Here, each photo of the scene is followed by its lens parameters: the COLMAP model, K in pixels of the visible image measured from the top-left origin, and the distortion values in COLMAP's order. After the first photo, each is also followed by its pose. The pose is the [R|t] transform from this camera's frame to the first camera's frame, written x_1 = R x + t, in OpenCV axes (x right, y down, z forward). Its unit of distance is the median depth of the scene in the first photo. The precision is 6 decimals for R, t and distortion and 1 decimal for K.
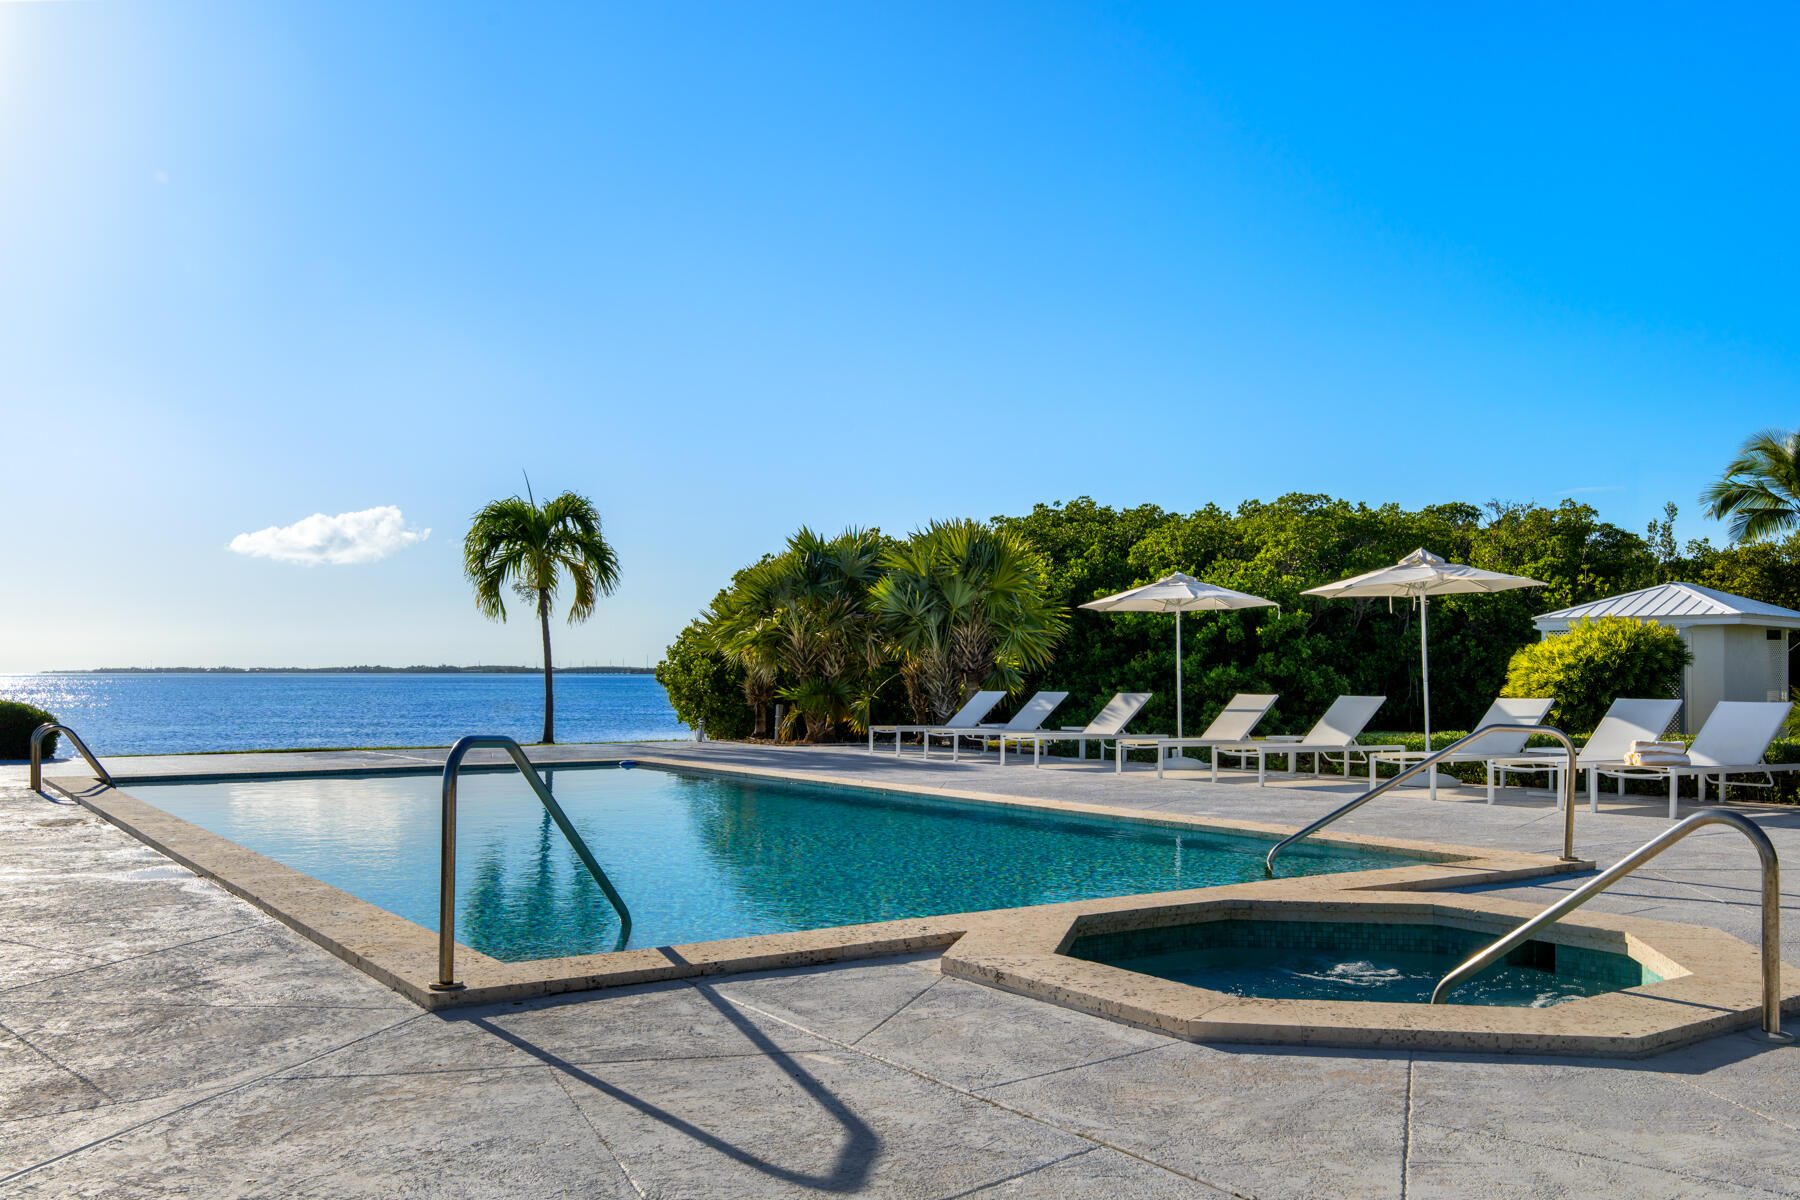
lens RADIAL K [[1535.5, 0, 900.0], [0, 1535.5, 600.0], [0, 0, 1]] dist [0.001509, 0.000300]
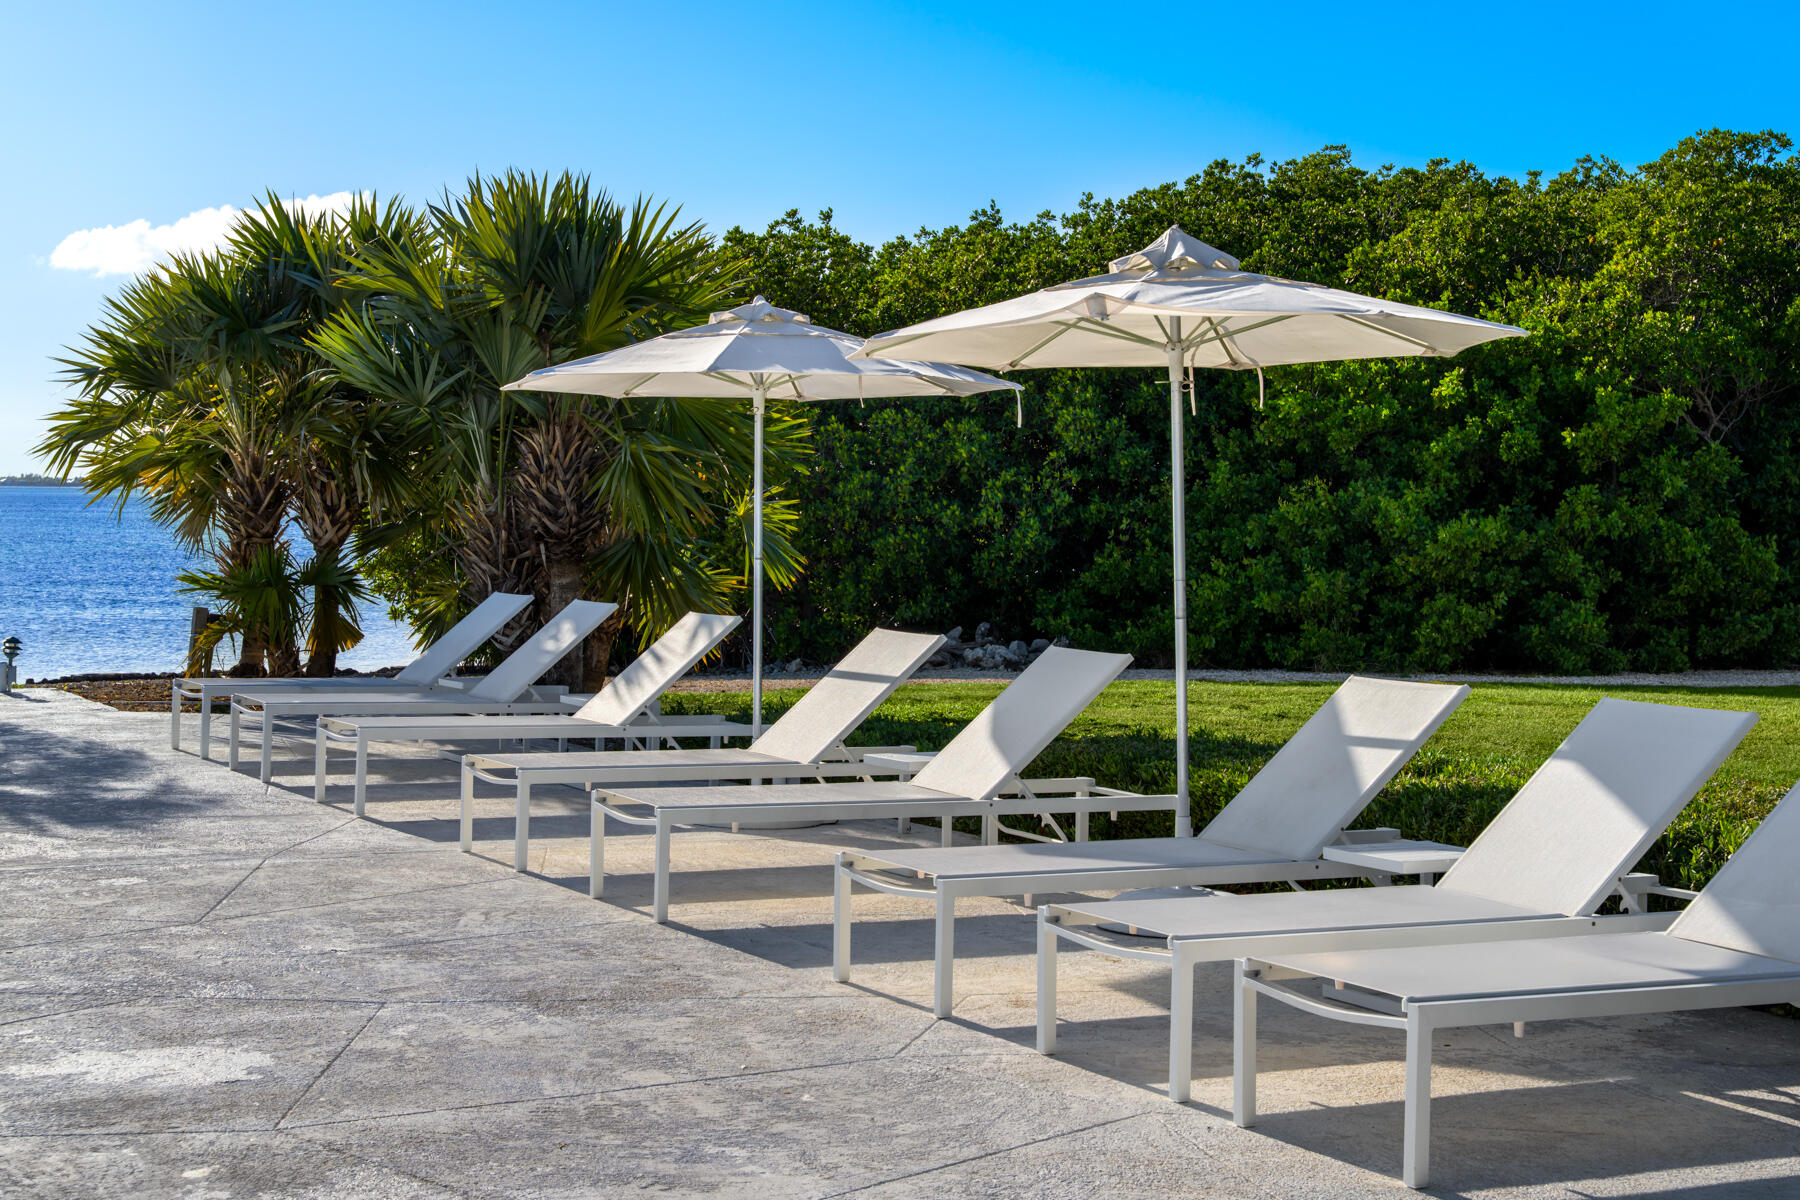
lens RADIAL K [[2875.5, 0, 900.0], [0, 2875.5, 600.0], [0, 0, 1]] dist [-0.001361, -0.102708]
pose [[0.992451, 0.014296, -0.121806, 0.142466], [-0.004160, 0.996535, 0.083070, -0.001188], [0.122572, -0.081937, 0.989072, 0.144745]]
